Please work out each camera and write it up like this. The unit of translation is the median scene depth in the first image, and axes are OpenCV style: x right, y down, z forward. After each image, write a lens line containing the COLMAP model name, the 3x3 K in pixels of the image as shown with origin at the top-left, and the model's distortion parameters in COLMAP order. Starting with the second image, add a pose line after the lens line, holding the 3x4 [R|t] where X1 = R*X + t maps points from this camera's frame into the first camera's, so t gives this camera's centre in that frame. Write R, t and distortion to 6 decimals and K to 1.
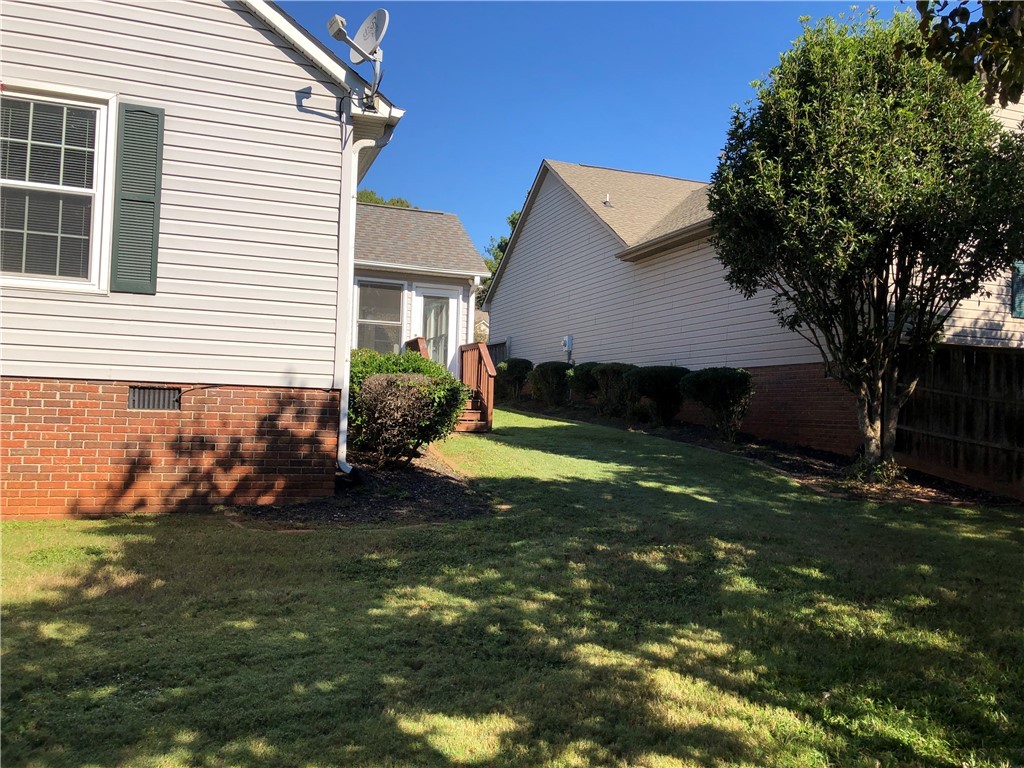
lens RADIAL K [[840.2, 0, 512.2], [0, 840.2, 382.2], [0, 0, 1]] dist [0.040247, -0.043337]
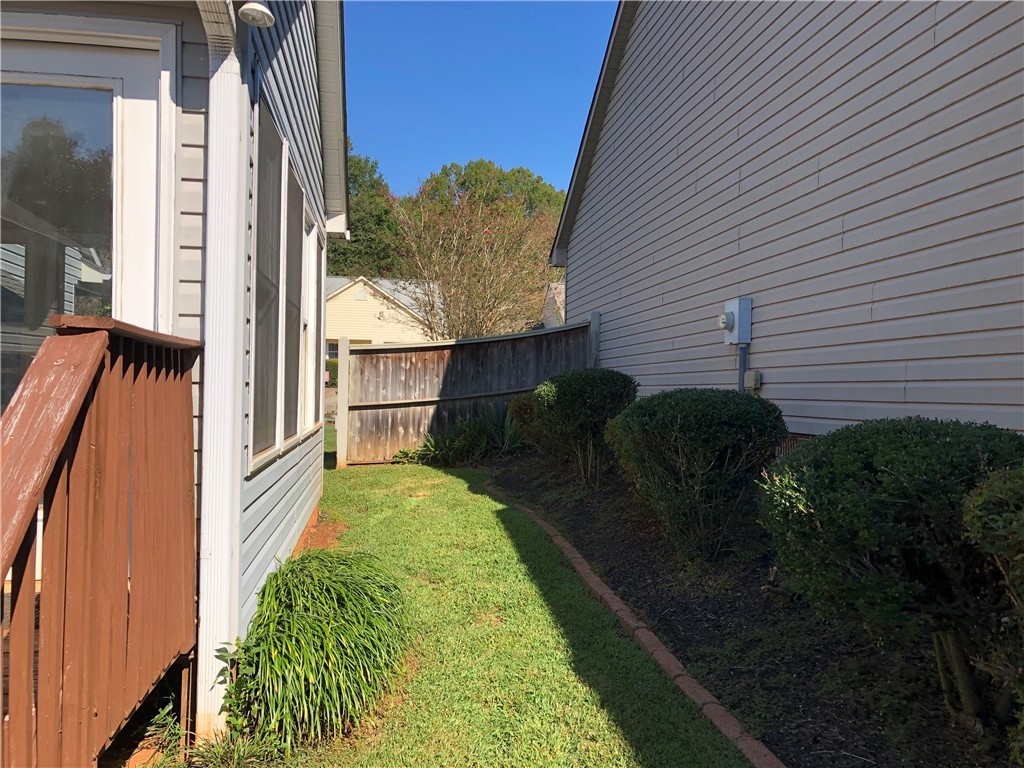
lens RADIAL K [[840.2, 0, 511.9], [0, 840.2, 385.0], [0, 0, 1]] dist [0.040247, -0.043337]
pose [[0.984790, -0.013356, -0.173237, 0.035787], [0.017509, 0.999594, 0.022467, -0.030496], [0.172867, -0.025159, 0.984624, 0.663331]]
